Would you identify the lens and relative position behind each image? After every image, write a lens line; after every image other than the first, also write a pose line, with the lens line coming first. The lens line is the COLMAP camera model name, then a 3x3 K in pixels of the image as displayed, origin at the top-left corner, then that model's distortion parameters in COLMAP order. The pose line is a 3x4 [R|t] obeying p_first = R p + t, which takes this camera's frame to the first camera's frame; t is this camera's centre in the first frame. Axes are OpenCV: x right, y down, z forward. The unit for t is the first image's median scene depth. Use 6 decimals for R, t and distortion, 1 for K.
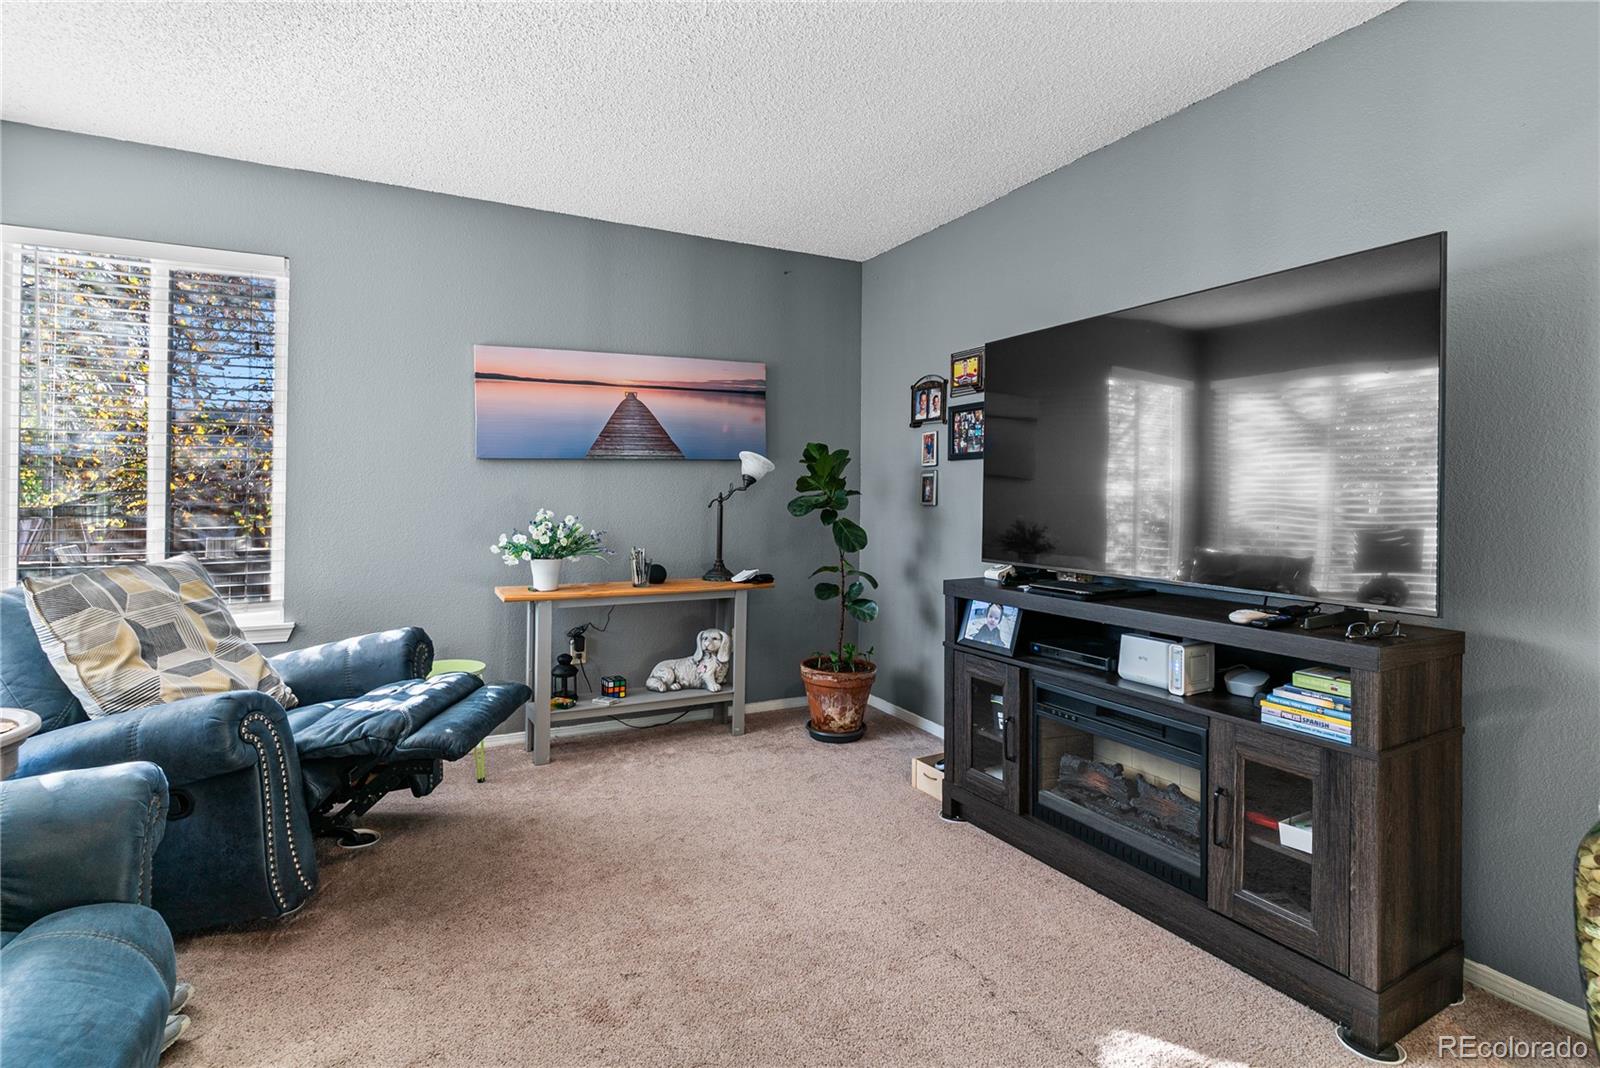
lens RADIAL K [[783.4, 0, 801.6], [0, 783.4, 482.0], [0, 0, 1]] dist [0.002268, -0.000382]
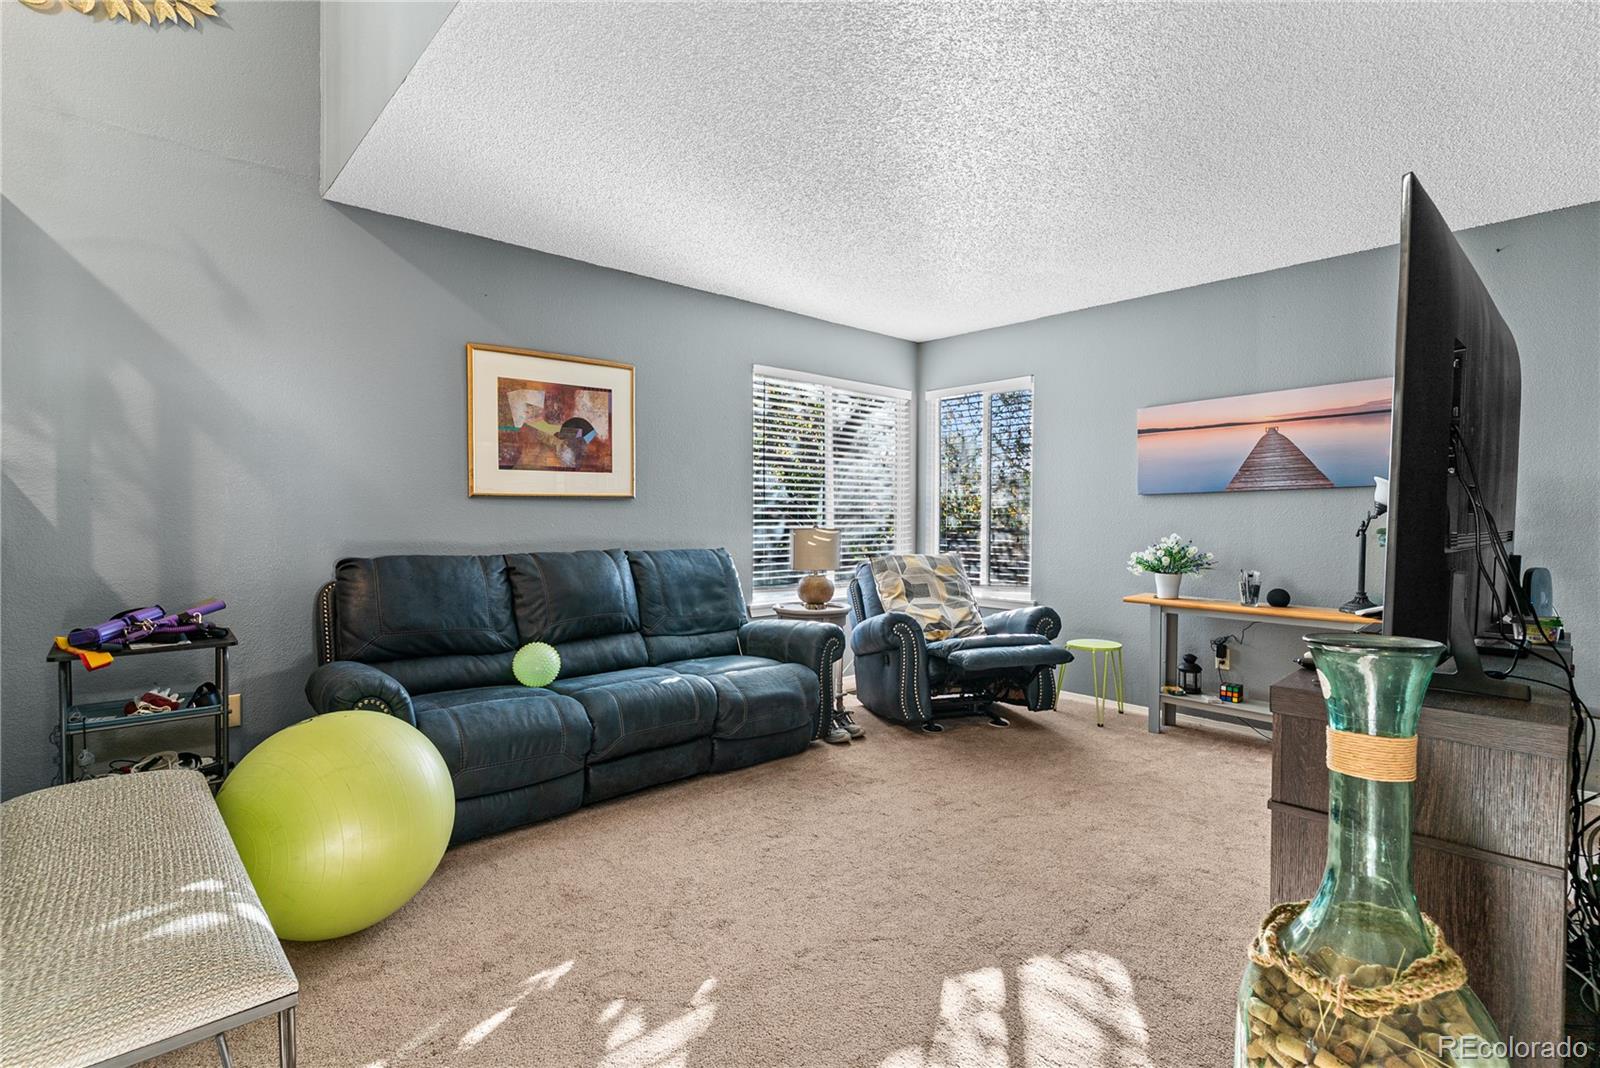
lens RADIAL K [[763.9, 0, 790.7], [0, 763.9, 503.7], [0, 0, 1]] dist [0.000344, -0.000027]
pose [[0.243471, -0.024930, -0.969588, 0.761572], [0.007750, 0.999688, -0.023758, 0.011732], [0.969877, -0.001730, 0.243588, 0.126074]]
